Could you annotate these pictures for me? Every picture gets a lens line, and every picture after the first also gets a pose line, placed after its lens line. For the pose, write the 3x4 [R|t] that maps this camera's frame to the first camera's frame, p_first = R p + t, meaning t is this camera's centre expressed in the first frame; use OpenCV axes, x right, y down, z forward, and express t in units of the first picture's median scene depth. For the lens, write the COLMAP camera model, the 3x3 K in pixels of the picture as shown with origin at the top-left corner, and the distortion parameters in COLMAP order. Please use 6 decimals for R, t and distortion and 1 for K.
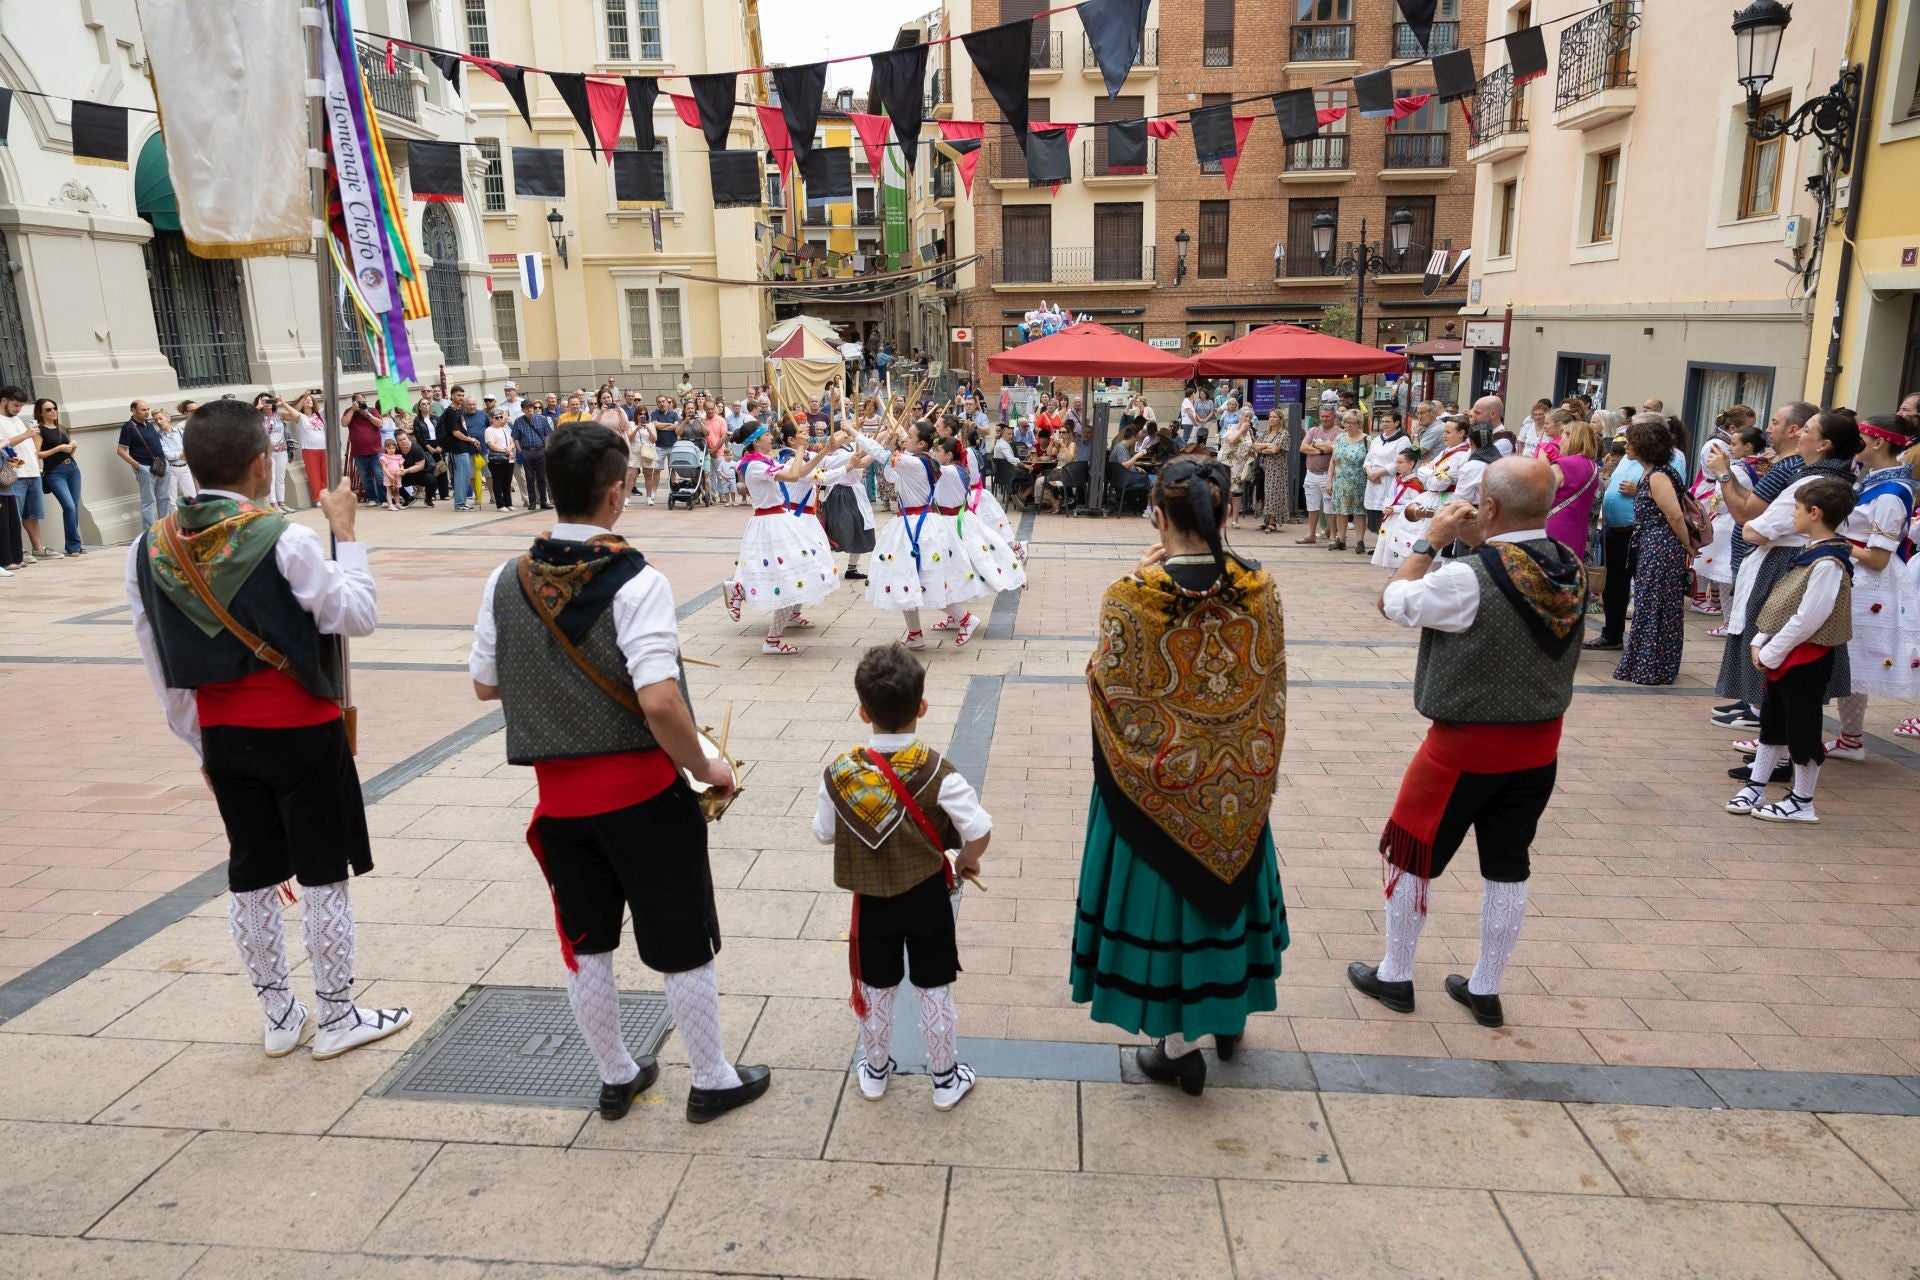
lens RADIAL K [[1378.1, 0, 960.0], [0, 1378.1, 640.0], [0, 0, 1]] dist [-0.006625, -0.002379]
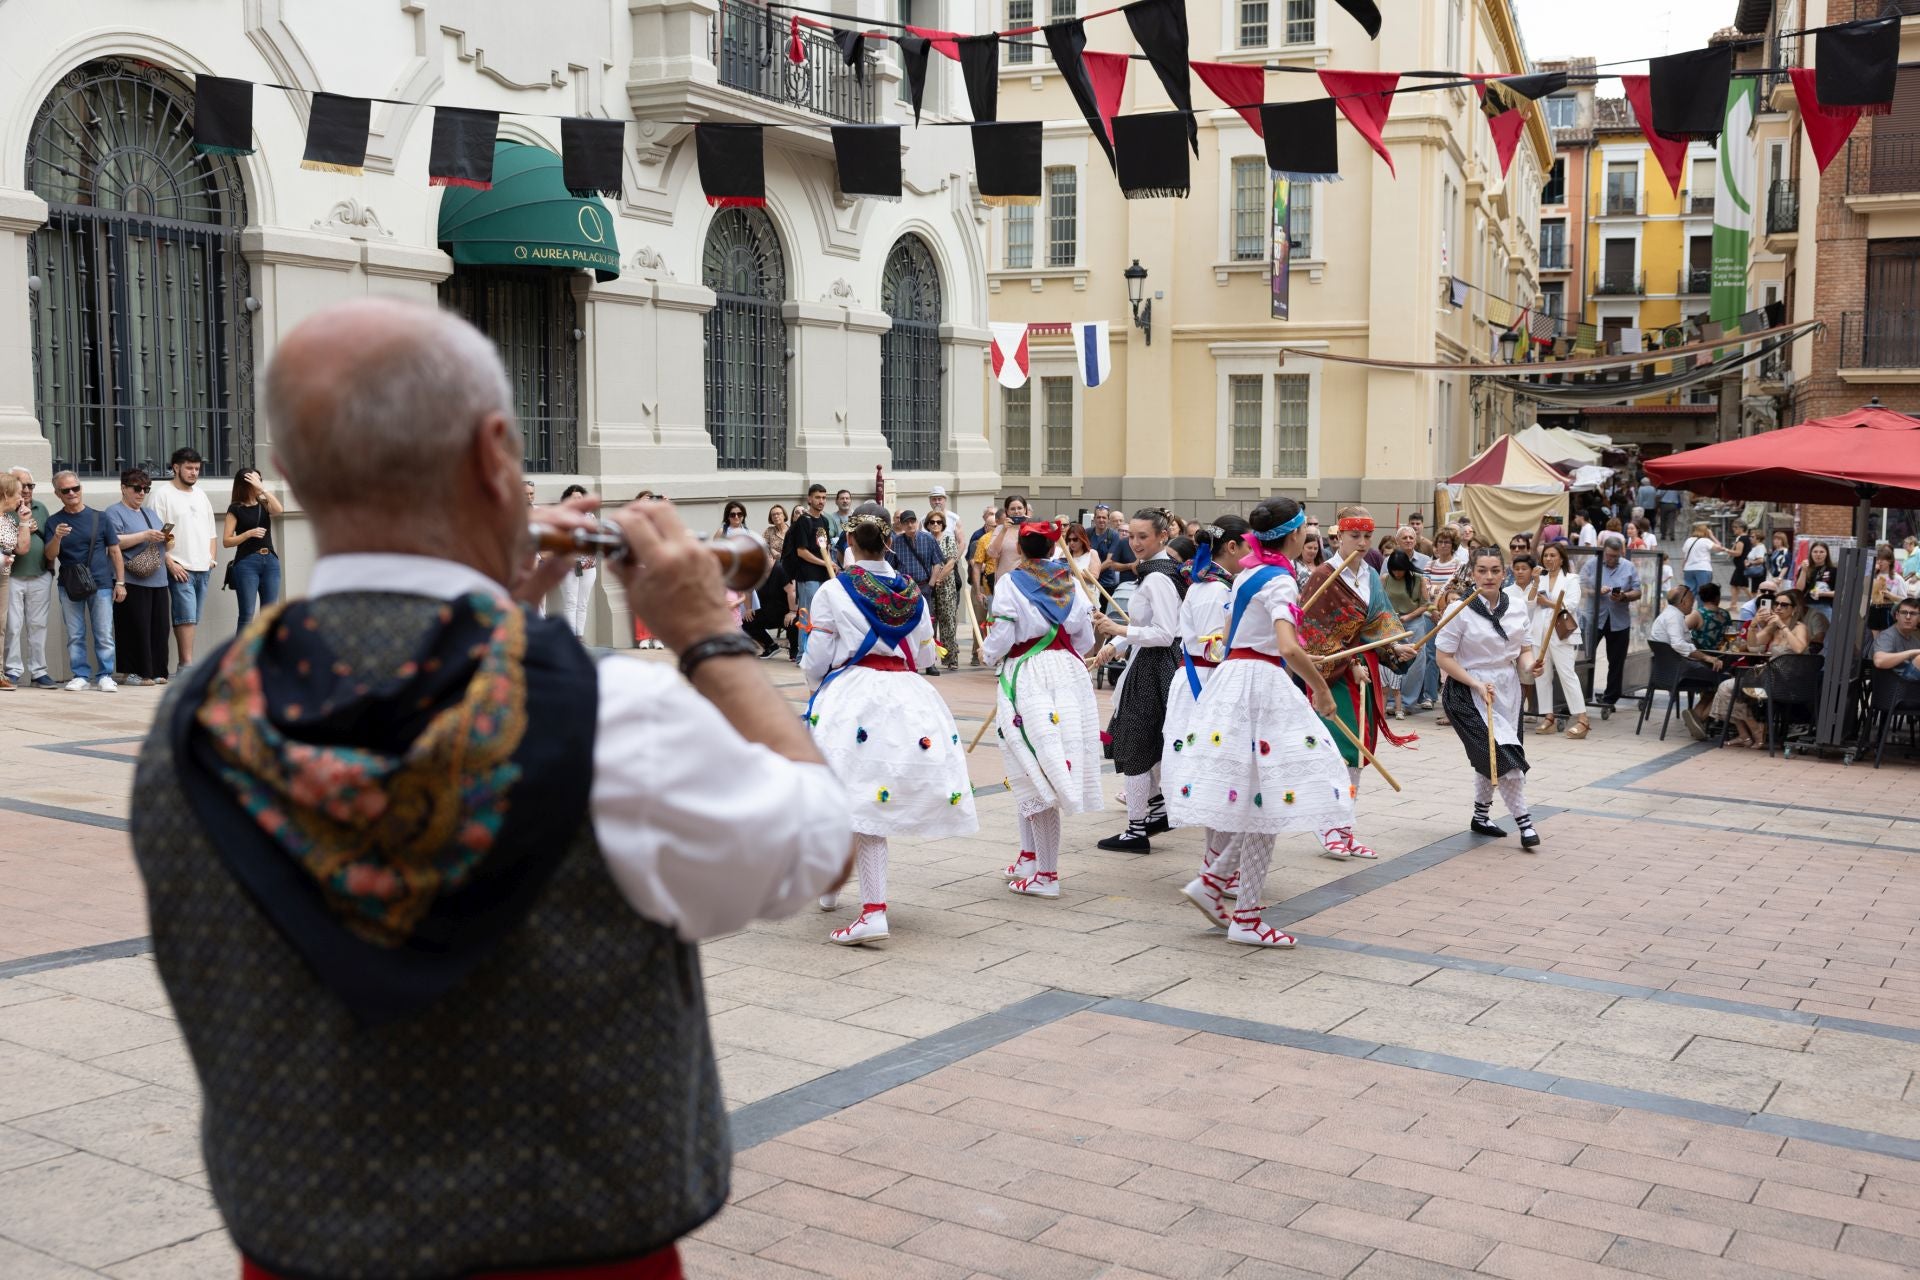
lens RADIAL K [[2027.2, 0, 955.5], [0, 2027.2, 607.5], [0, 0, 1]] dist [-0.007667, 0.030463]
pose [[0.883405, 0.053770, -0.465514, 0.103658], [-0.125970, 0.984078, -0.125386, -0.004638], [0.451361, 0.169407, 0.876113, 0.101195]]
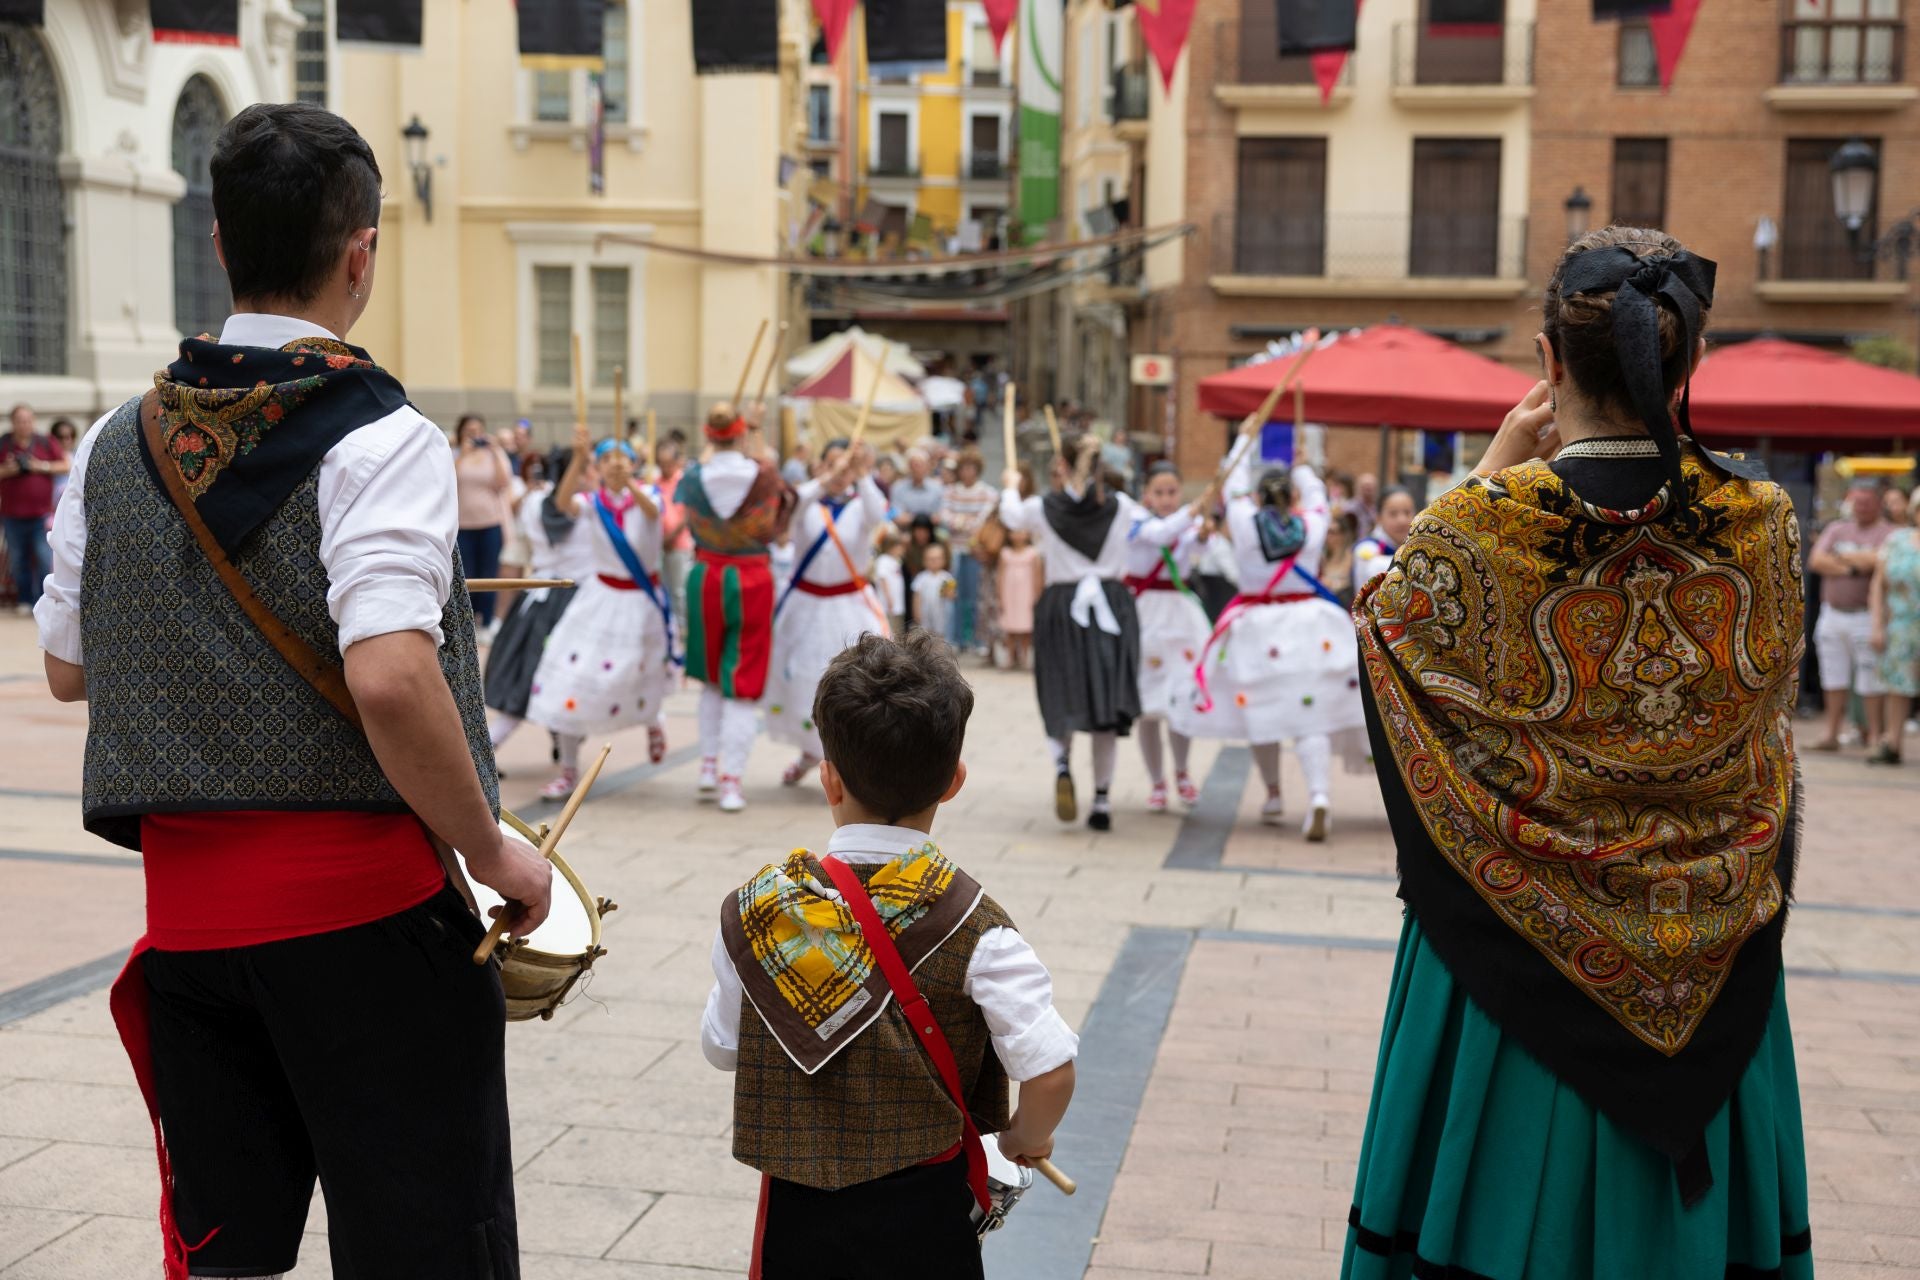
lens RADIAL K [[2603.7, 0, 937.8], [0, 2603.7, 614.9], [0, 0, 1]] dist [0.013303, 0.003080]
pose [[0.996030, 0.040010, -0.079526, 0.002953], [-0.050778, 0.989079, -0.138361, 0.015734], [0.073122, 0.141850, 0.987184, 0.019210]]
